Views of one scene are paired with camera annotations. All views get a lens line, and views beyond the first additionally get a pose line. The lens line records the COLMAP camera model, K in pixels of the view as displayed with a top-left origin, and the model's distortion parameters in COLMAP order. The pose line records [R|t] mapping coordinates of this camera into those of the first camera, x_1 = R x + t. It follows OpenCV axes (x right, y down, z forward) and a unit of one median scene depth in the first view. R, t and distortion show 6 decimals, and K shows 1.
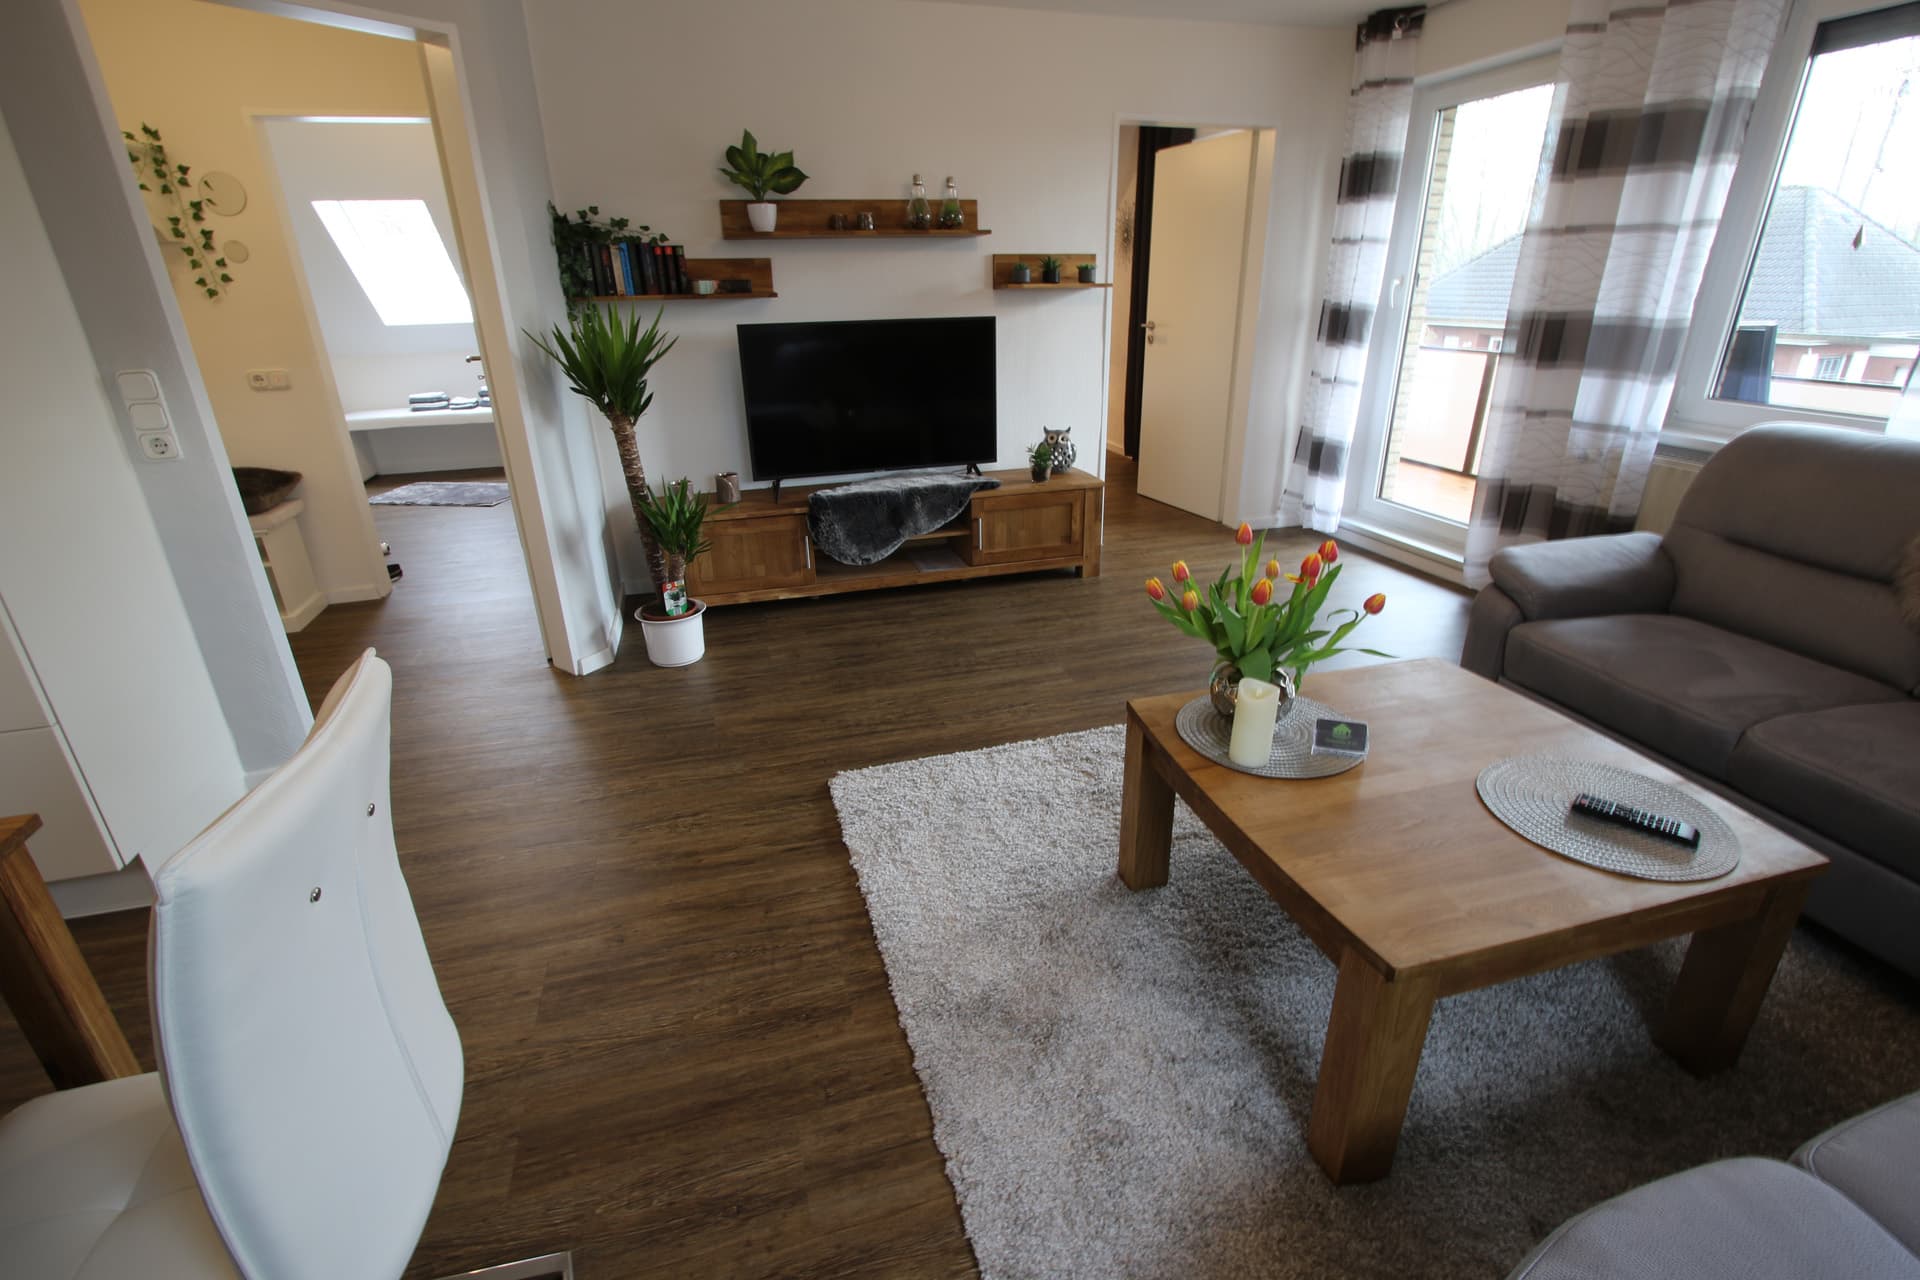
lens RADIAL K [[876.0, 0, 967.9], [0, 876.0, 648.7], [0, 0, 1]] dist [-0.022235, 0.001306]
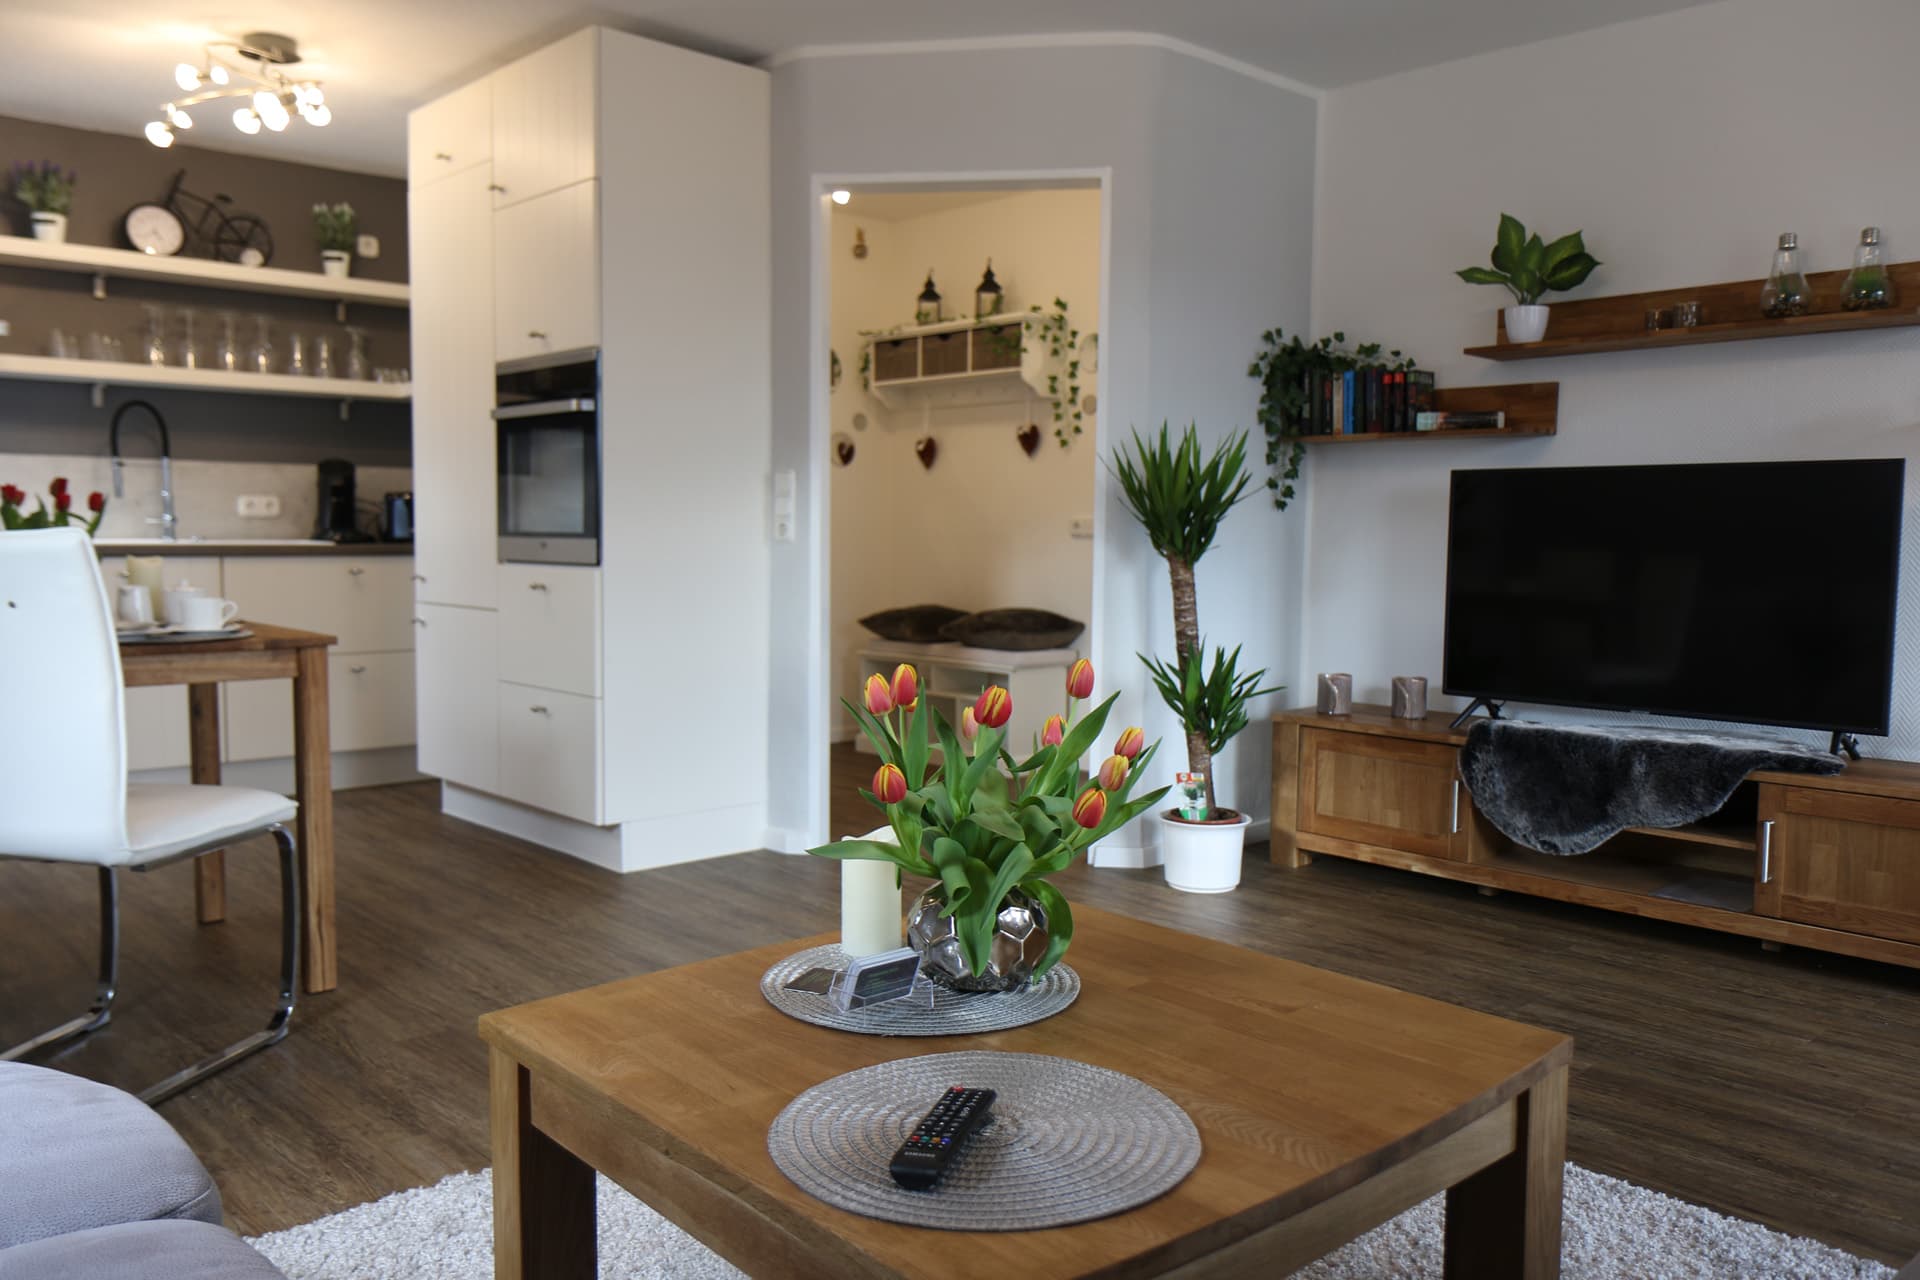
lens RADIAL K [[1465.1, 0, 948.8], [0, 1465.1, 637.2], [0, 0, 1]] dist [-0.018958, 0.017922]
pose [[0.436821, 0.086401, -0.895389, 0.624892], [-0.362398, 0.927930, -0.087257, 0.000800], [0.823319, 0.362603, 0.436651, 0.206808]]
